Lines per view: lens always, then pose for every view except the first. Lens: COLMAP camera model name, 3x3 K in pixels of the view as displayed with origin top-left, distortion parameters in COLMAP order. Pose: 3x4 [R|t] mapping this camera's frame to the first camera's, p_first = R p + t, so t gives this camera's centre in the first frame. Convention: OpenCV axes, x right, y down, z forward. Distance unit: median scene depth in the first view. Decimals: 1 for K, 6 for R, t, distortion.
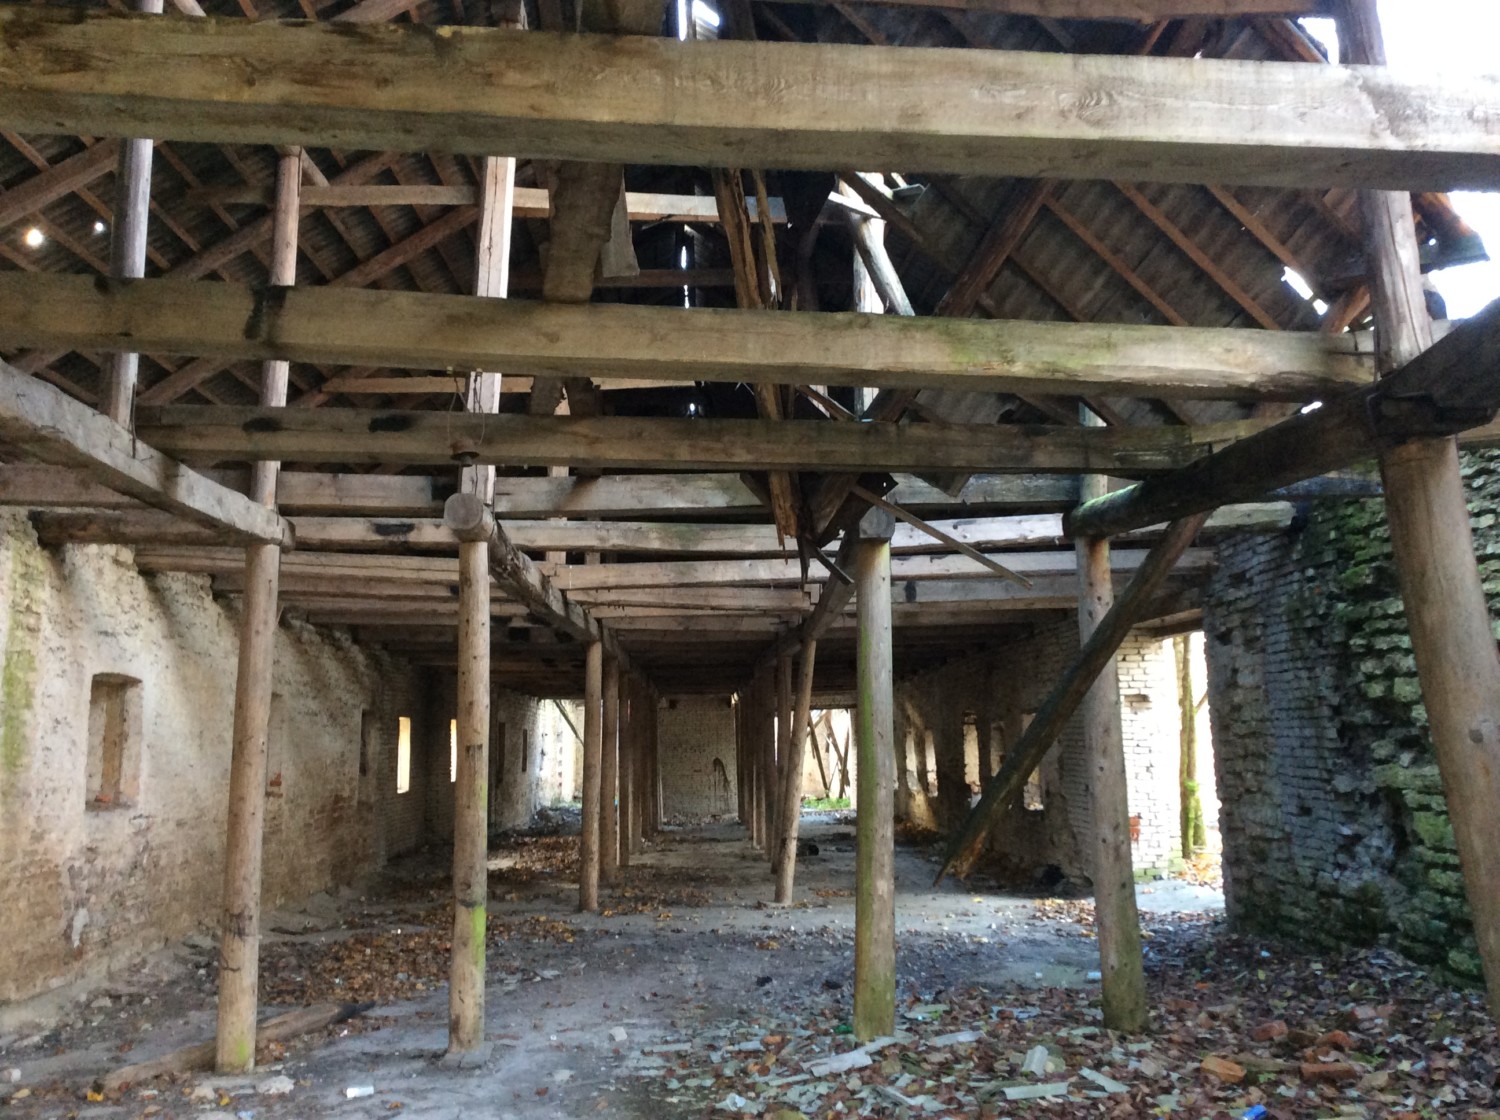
lens RADIAL K [[1342.5, 0, 748.8], [0, 1342.5, 553.3], [0, 0, 1]] dist [0.104313, -0.177610]
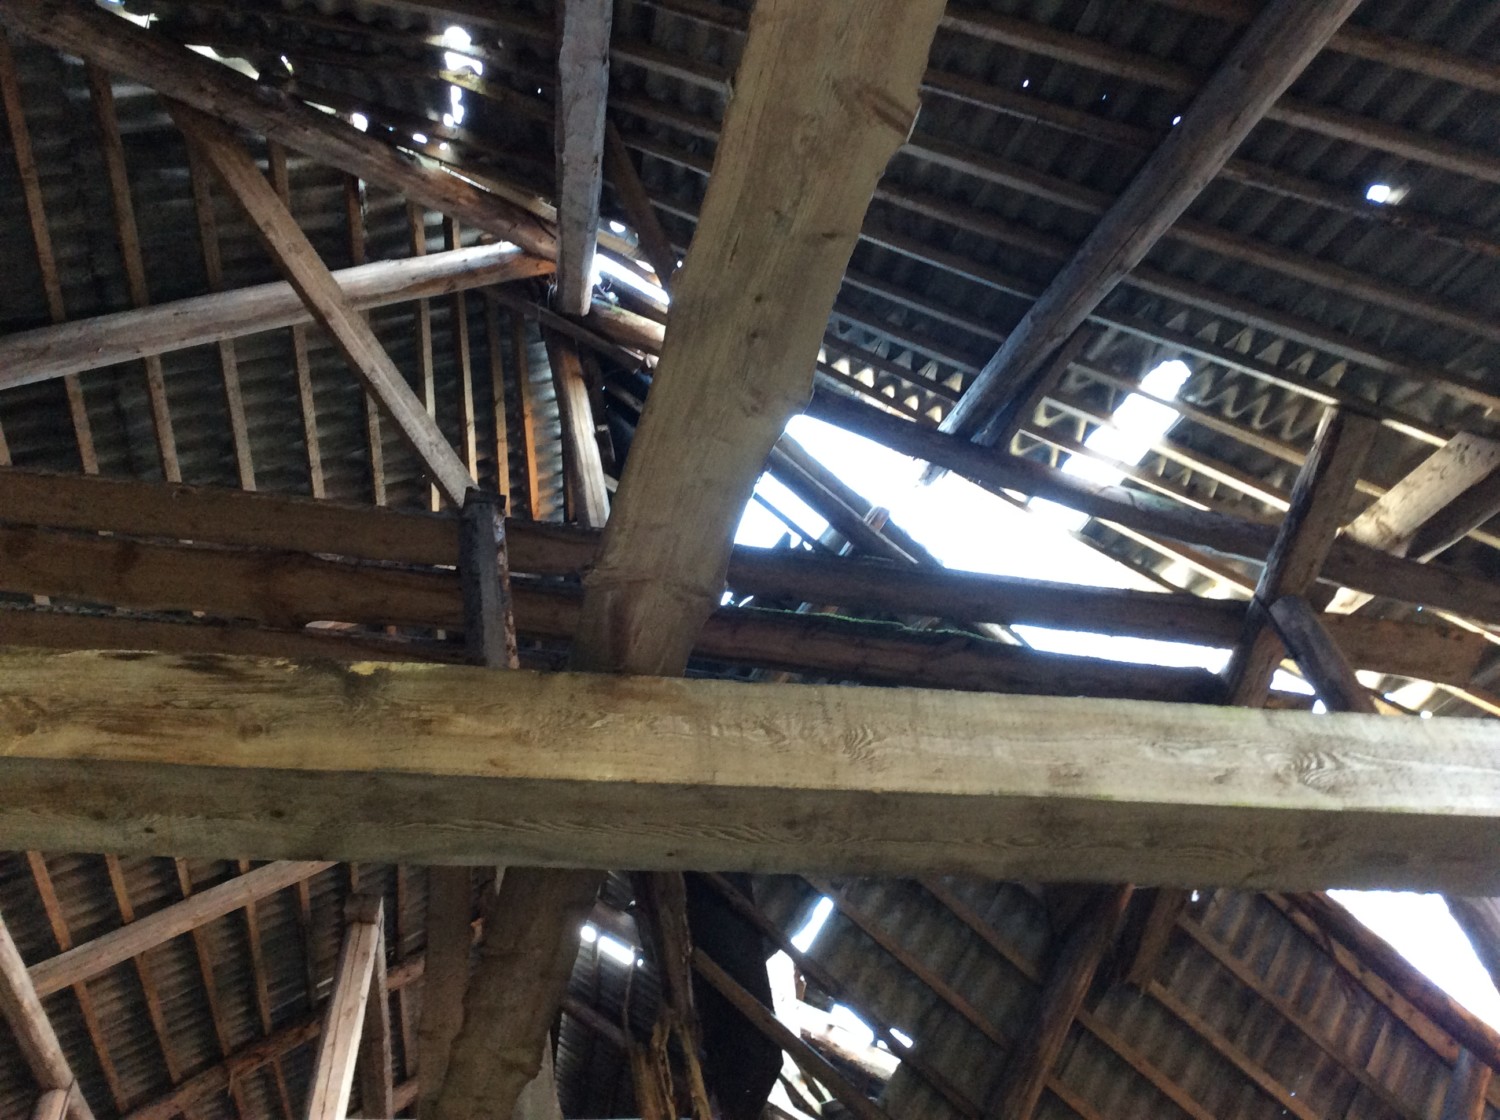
lens RADIAL K [[1342.5, 0, 744.8], [0, 1342.5, 562.4], [0, 0, 1]] dist [0.104313, -0.177610]
pose [[0.992169, 0.013056, 0.124220, -0.089605], [0.069856, 0.766439, -0.638508, 0.007182], [-0.103543, 0.642185, 0.759524, 0.330810]]
